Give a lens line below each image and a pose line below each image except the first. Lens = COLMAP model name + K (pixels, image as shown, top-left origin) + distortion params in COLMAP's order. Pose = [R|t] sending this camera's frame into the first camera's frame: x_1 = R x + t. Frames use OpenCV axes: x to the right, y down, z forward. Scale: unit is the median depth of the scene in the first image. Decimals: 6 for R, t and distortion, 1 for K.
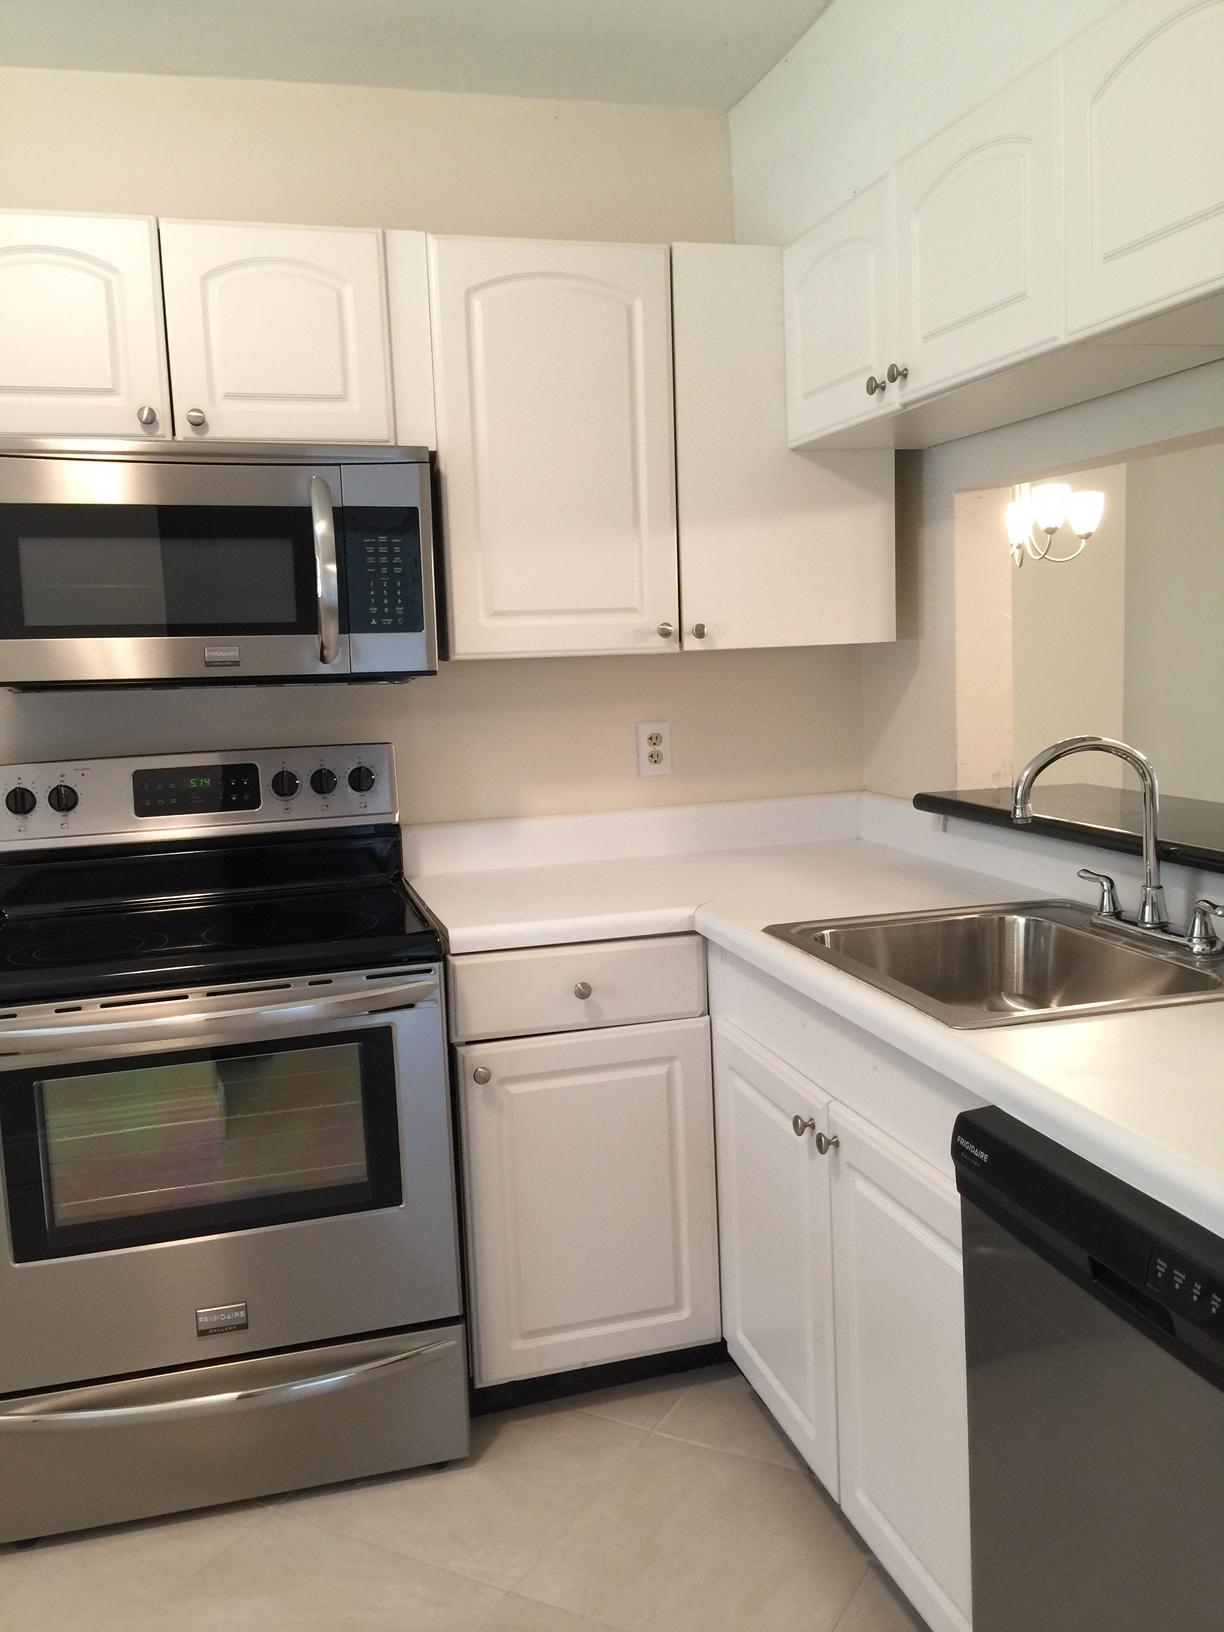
lens RADIAL K [[1338.9, 0, 612.0], [0, 1338.9, 816.0], [0, 0, 1]] dist [-0.146974, 0.000208]
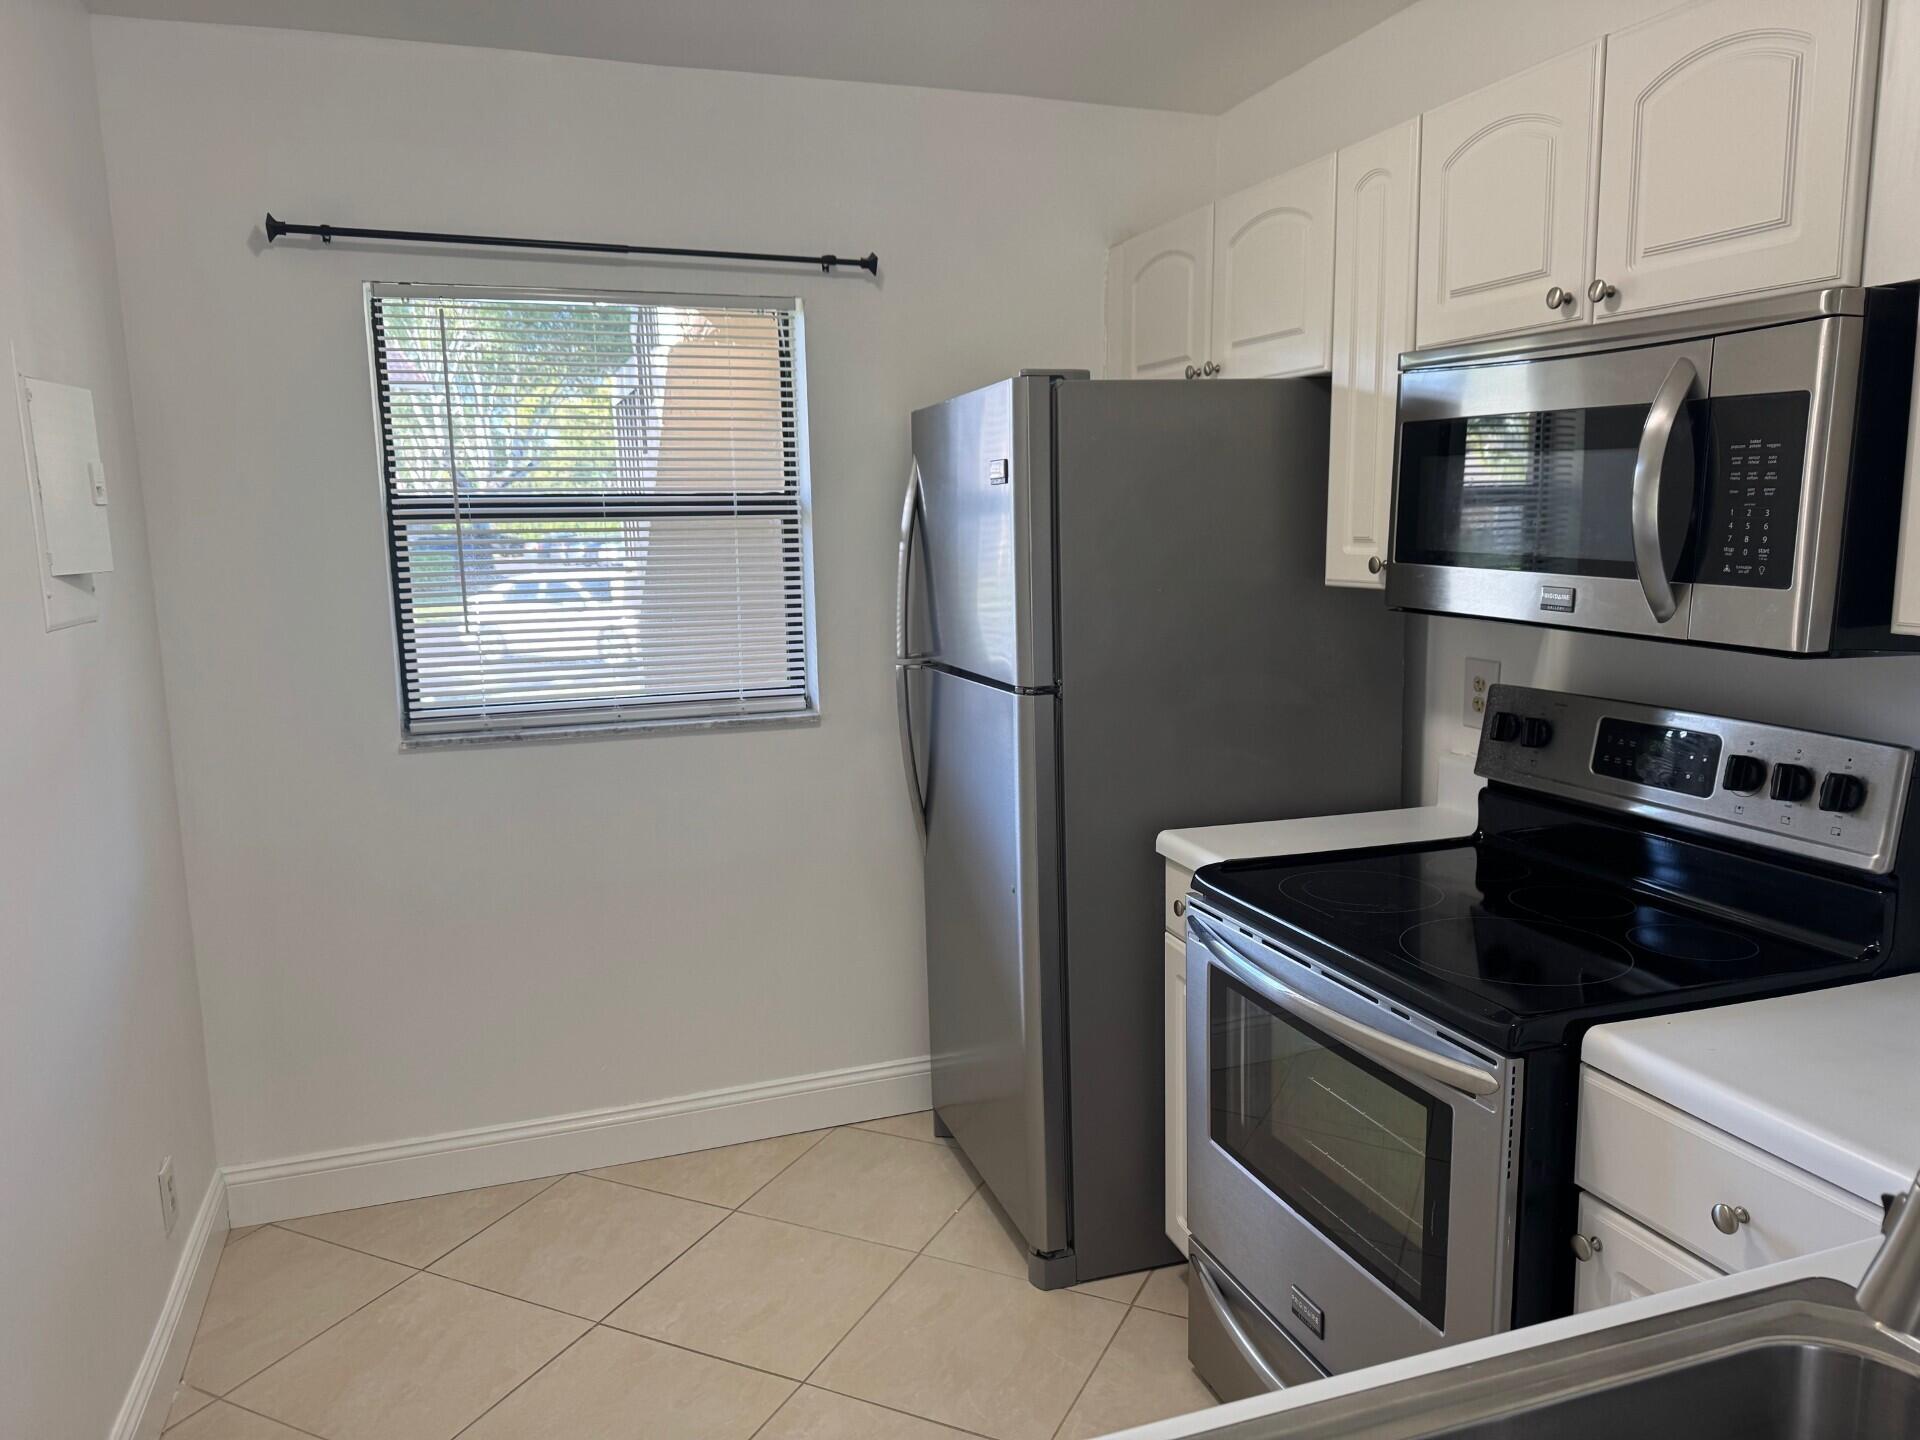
lens RADIAL K [[1291.3, 0, 960.0], [0, 1291.3, 720.0], [0, 0, 1]] dist [-0.065181, 0.000073]
pose [[0.032798, 0.175149, -0.983995, 0.458448], [-0.118429, 0.978270, 0.170182, -0.136254], [0.992421, 0.110952, 0.052828, 0.599309]]
